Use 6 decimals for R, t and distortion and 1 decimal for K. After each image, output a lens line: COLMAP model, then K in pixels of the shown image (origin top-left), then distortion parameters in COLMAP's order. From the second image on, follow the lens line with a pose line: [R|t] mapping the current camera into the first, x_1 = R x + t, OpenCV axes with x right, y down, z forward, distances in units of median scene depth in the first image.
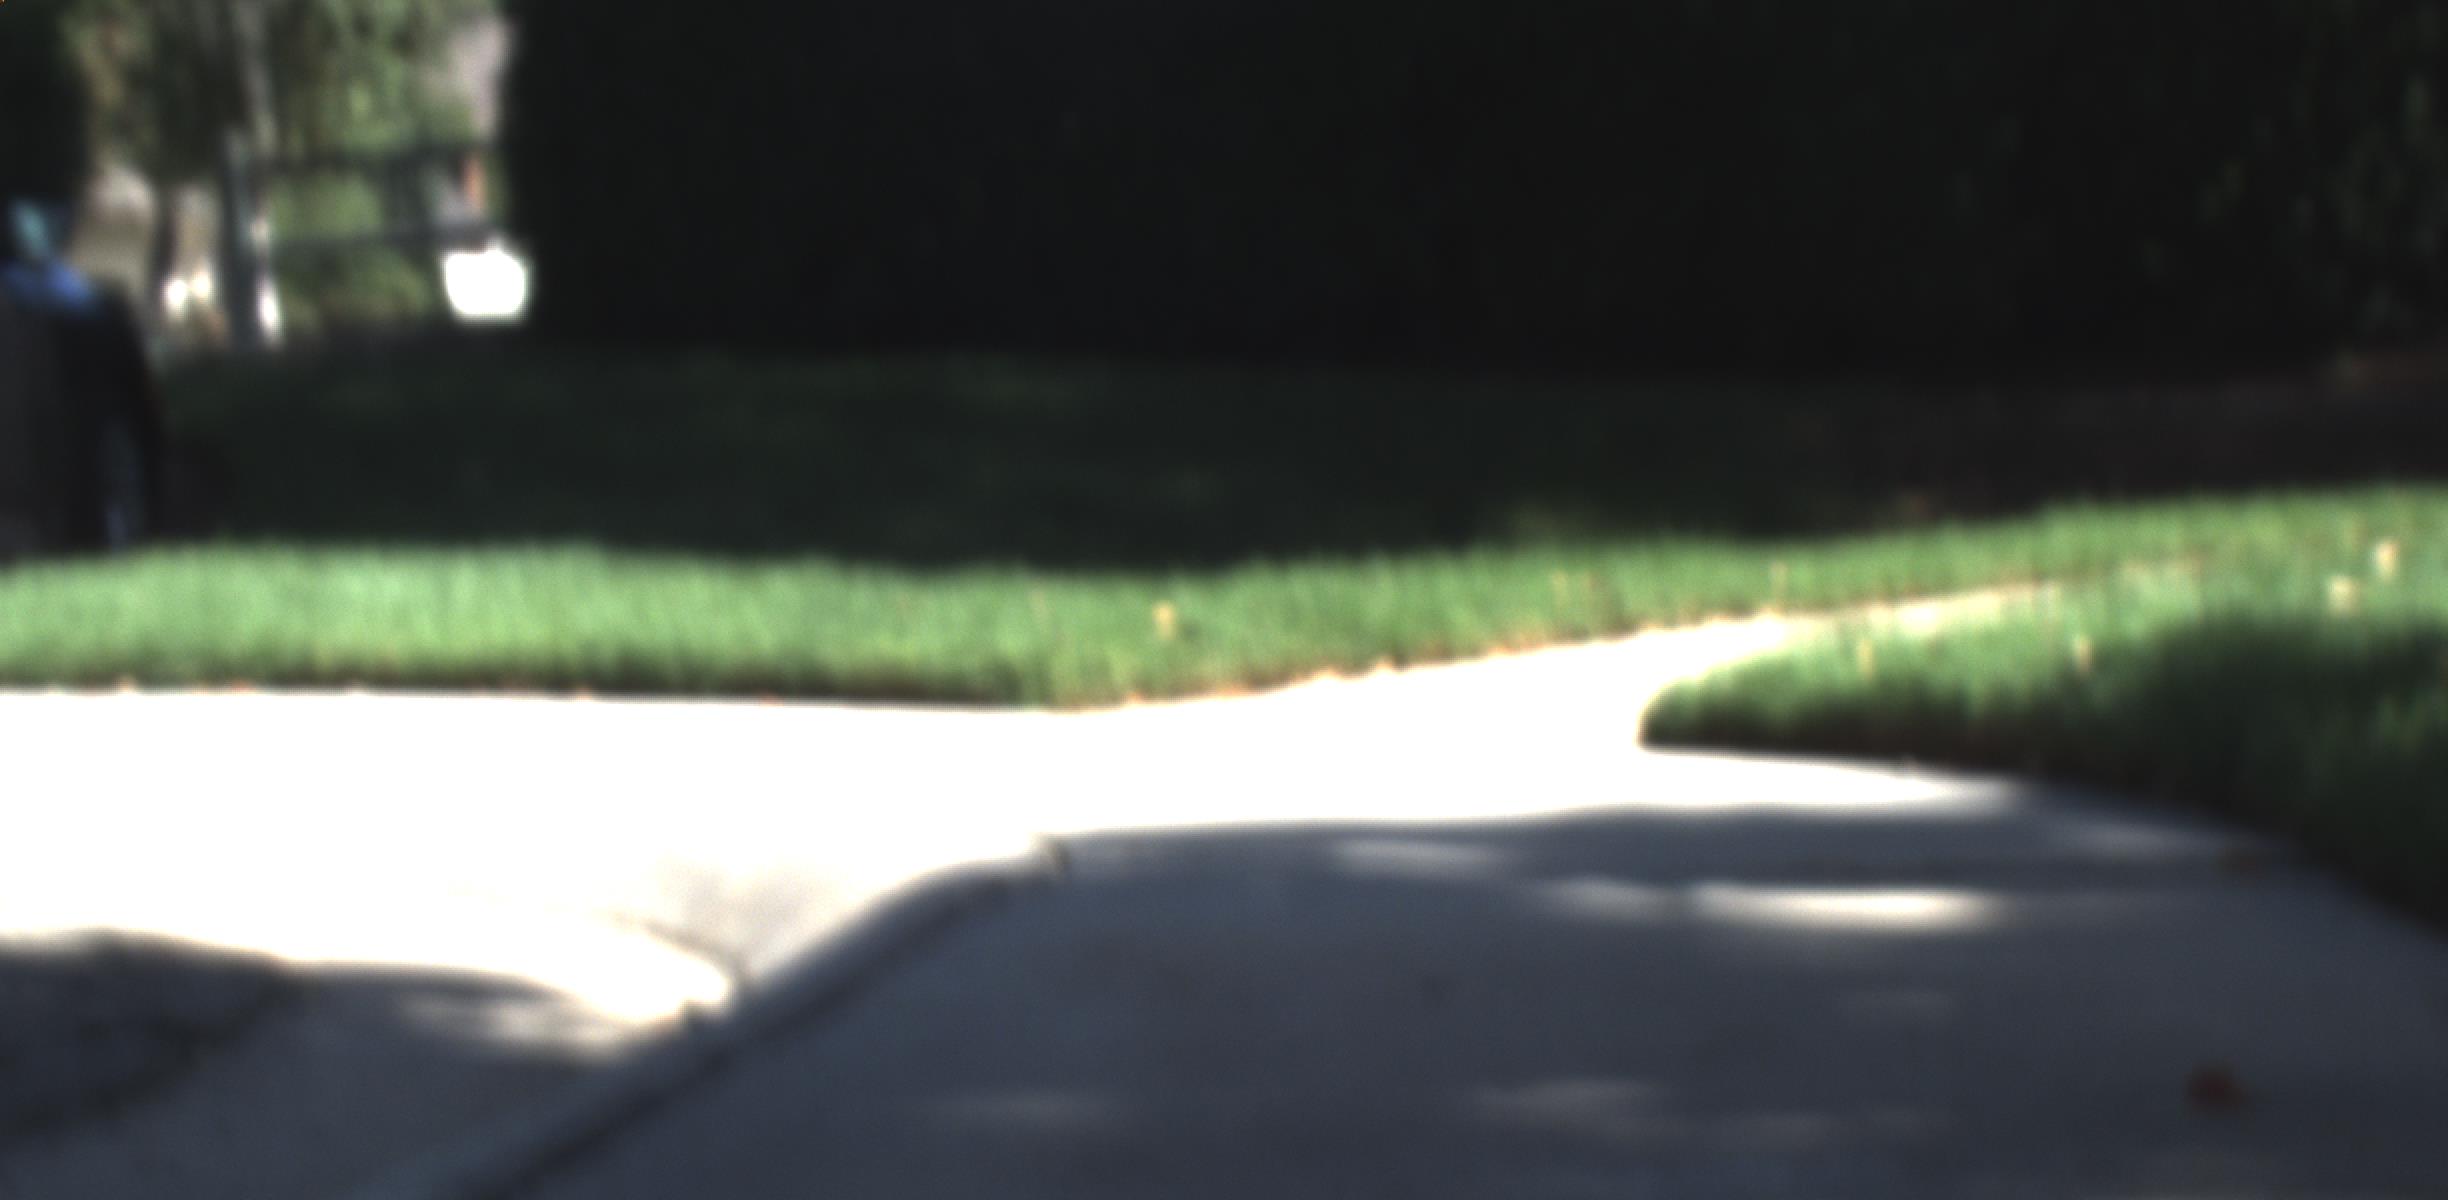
lens RADIAL K [[4944.7, 0, 1228.1], [0, 4944.7, 607.2], [0, 0, 1]] dist [-0.056903, 0.000000]
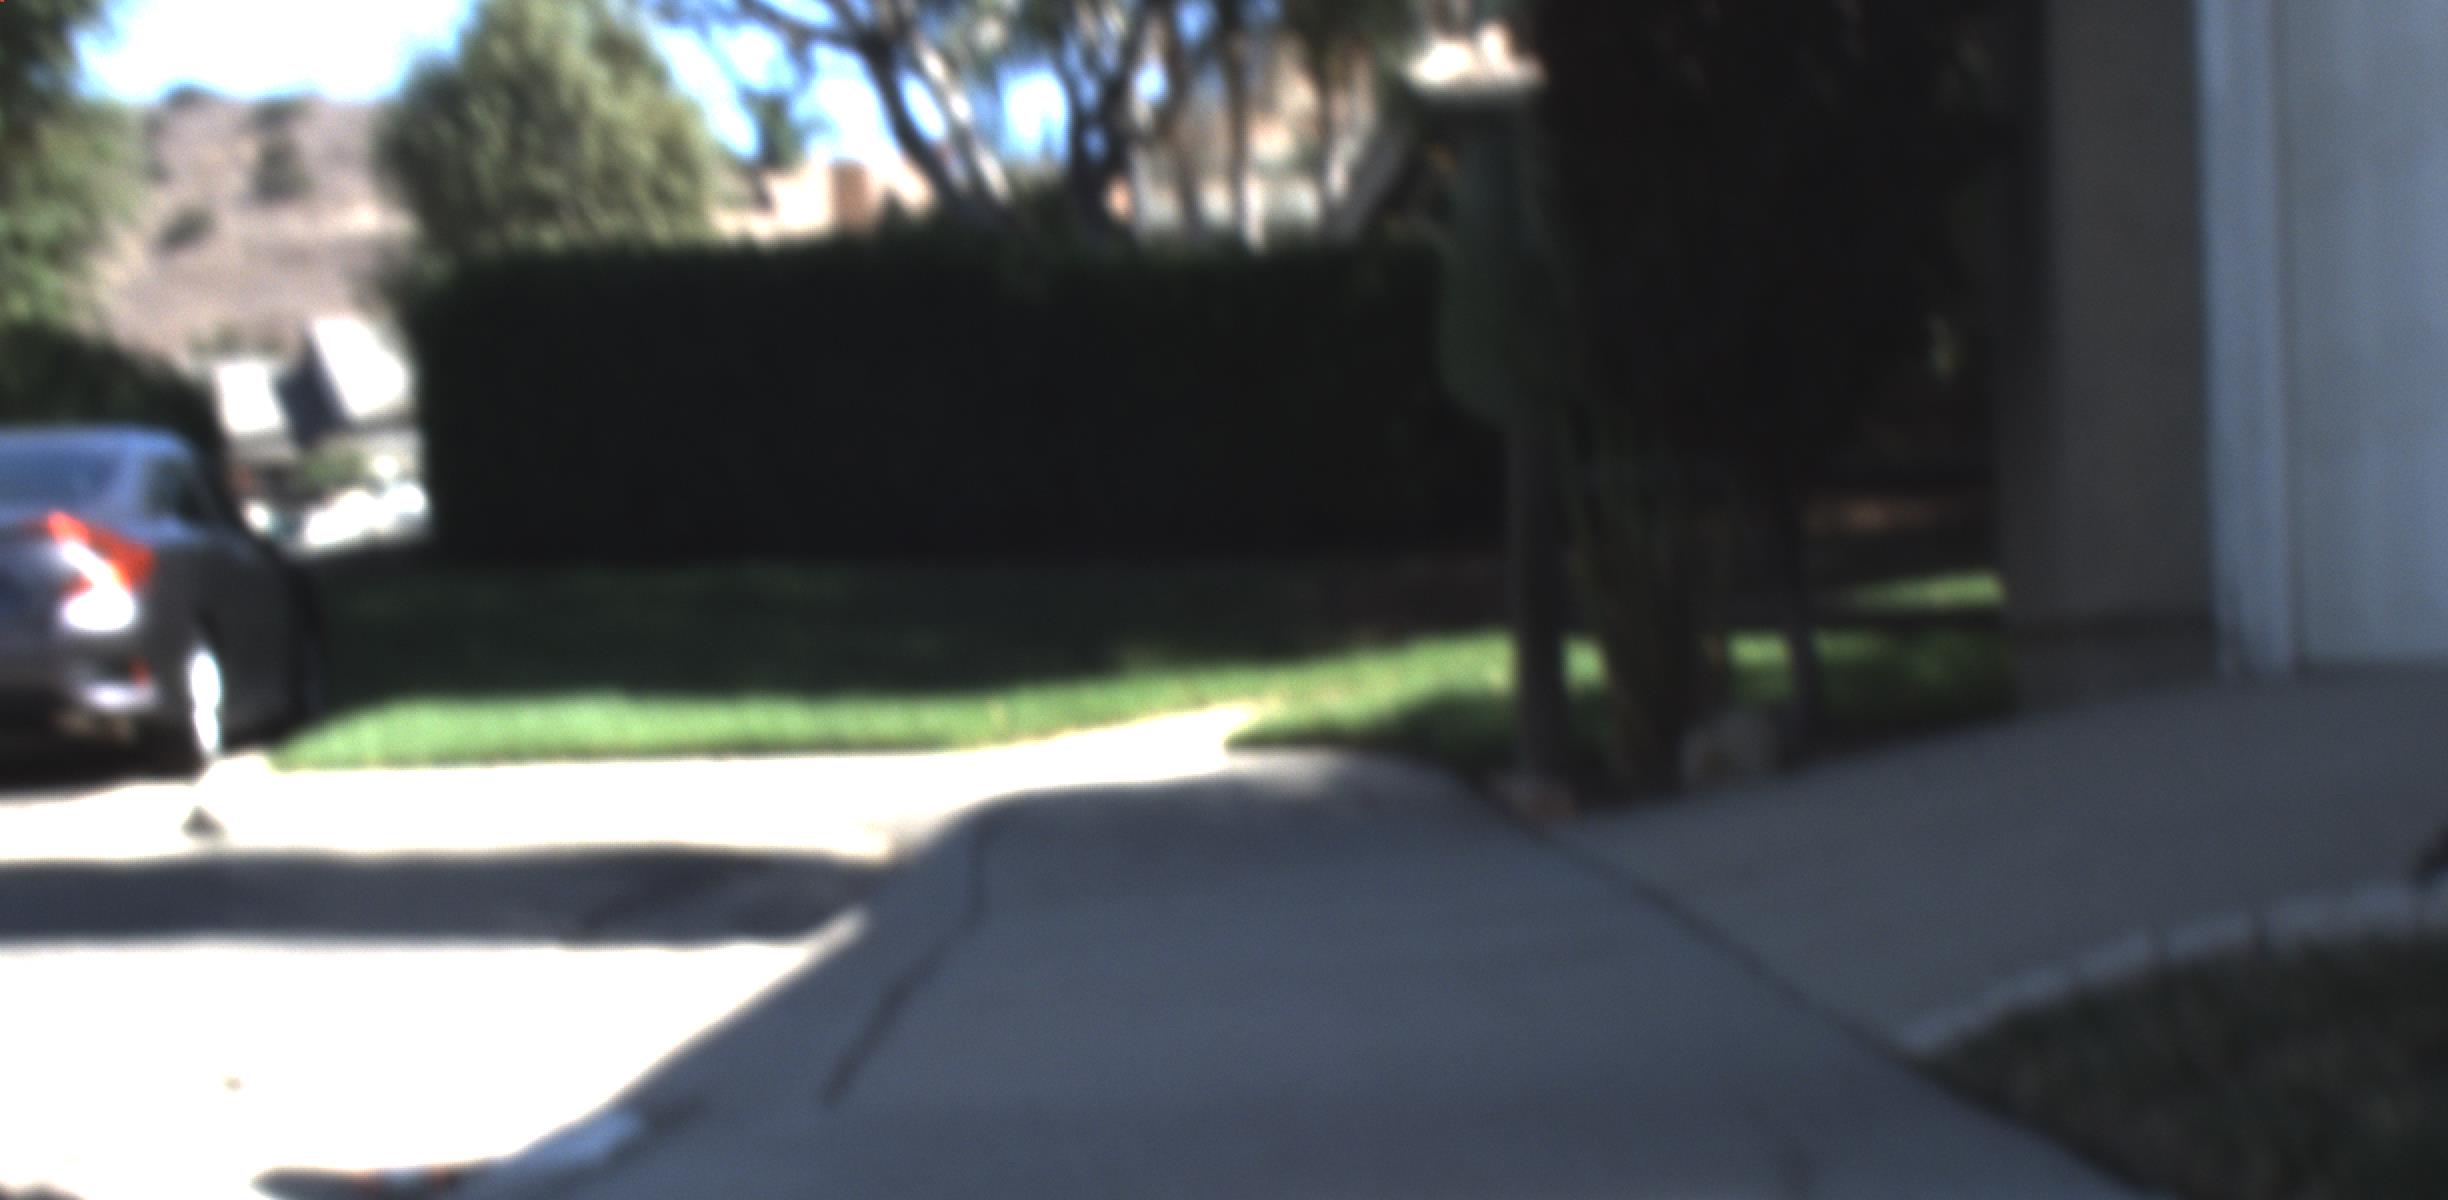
lens RADIAL K [[4944.7, 0, 1227.6], [0, 4944.7, 606.2], [0, 0, 1]] dist [-0.056903, 0.000000]
pose [[0.994762, -0.037905, 0.094927, -0.116364], [0.040278, 0.998919, -0.023207, 0.009722], [-0.093945, 0.026909, 0.995214, -1.181845]]
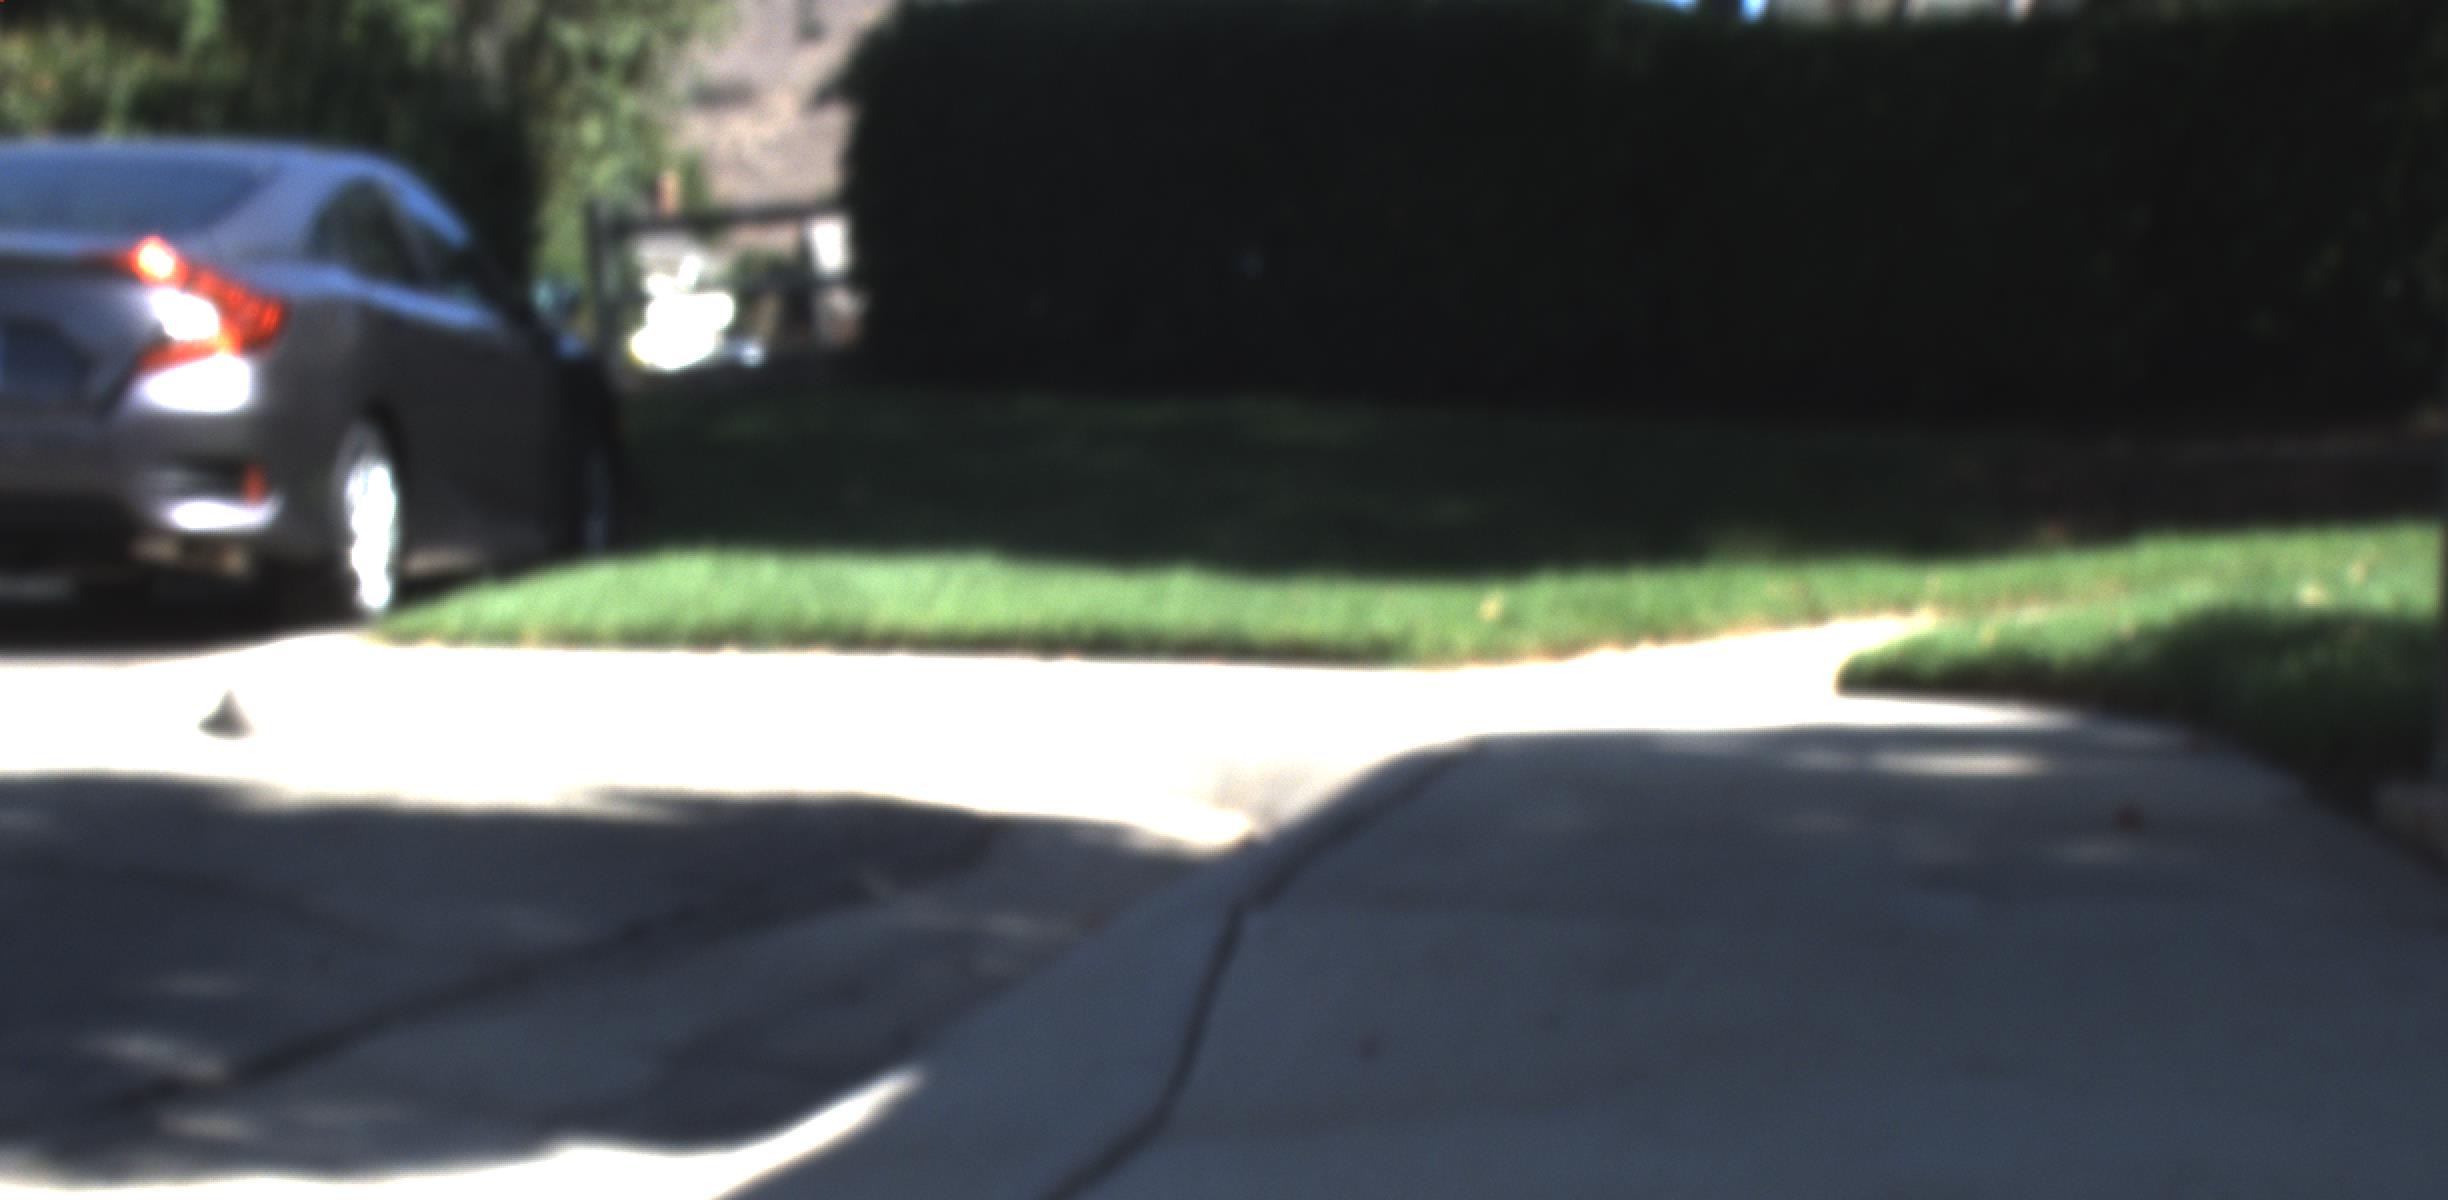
lens RADIAL K [[4944.7, 0, 1225.8], [0, 4944.7, 598.0], [0, 0, 1]] dist [-0.056903, 0.000000]
pose [[0.999336, 0.012090, -0.034358, -0.038609], [-0.012281, 0.999910, -0.005348, 0.008057], [0.034291, 0.005766, 0.999395, -0.389409]]
